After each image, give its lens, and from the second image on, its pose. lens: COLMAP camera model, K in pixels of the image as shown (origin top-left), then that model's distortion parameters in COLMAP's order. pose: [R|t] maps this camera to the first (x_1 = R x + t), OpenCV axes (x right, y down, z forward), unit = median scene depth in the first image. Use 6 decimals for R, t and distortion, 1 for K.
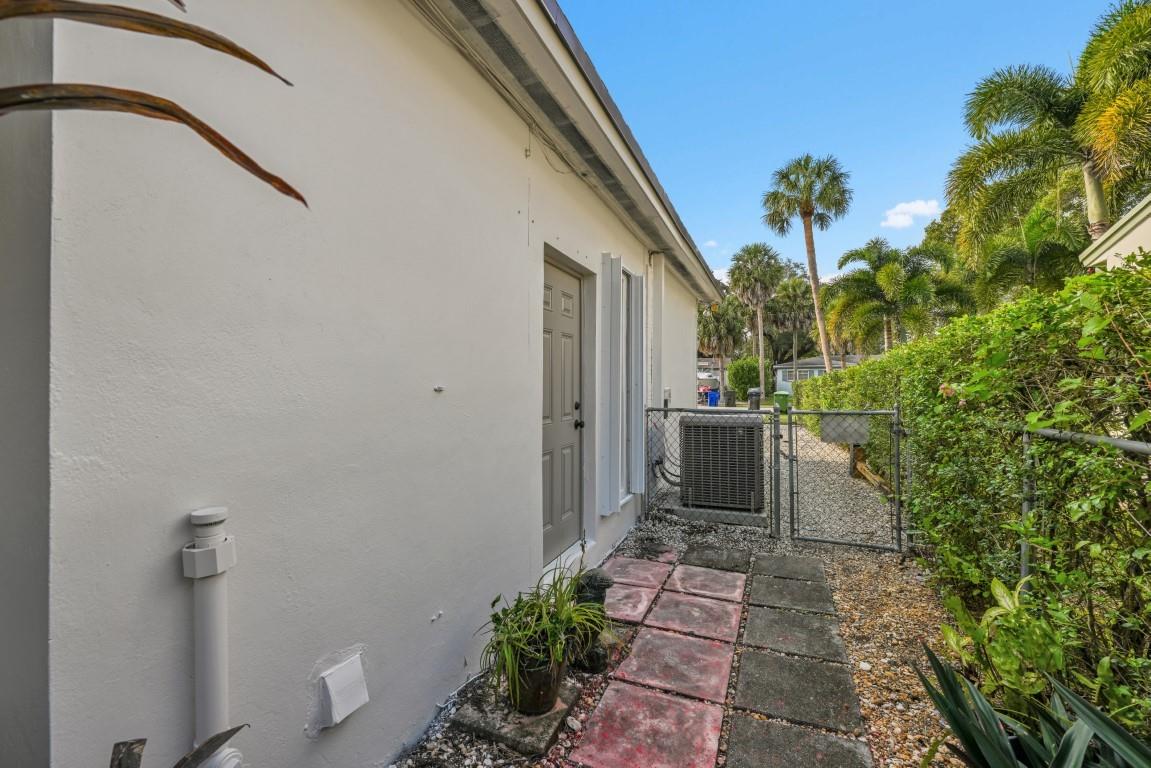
lens RADIAL K [[454.4, 0, 591.7], [0, 454.4, 384.8], [0, 0, 1]] dist [-0.003052, 0.000992]
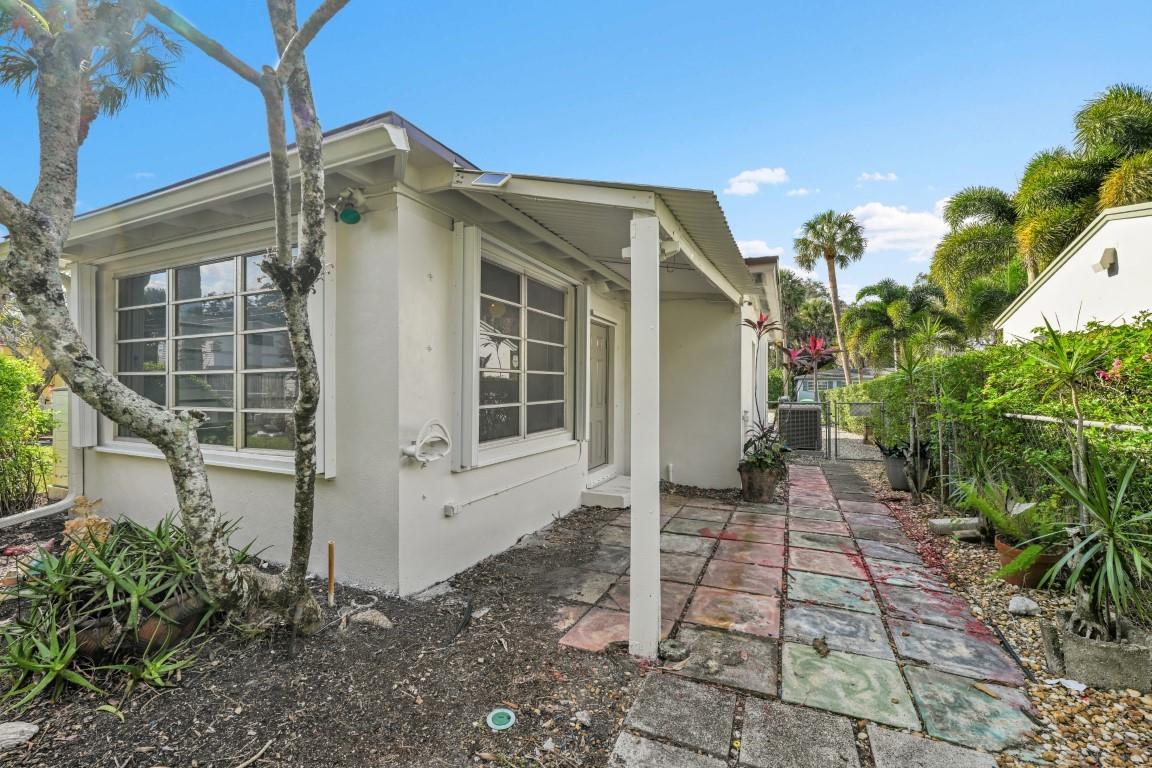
lens RADIAL K [[454.8, 0, 583.4], [0, 454.8, 385.9], [0, 0, 1]] dist [-0.003052, 0.000992]
pose [[0.999097, 0.010661, -0.041134, -0.152250], [-0.011293, 0.999821, -0.015171, 0.004395], [0.040965, 0.015621, 0.999038, -0.275349]]
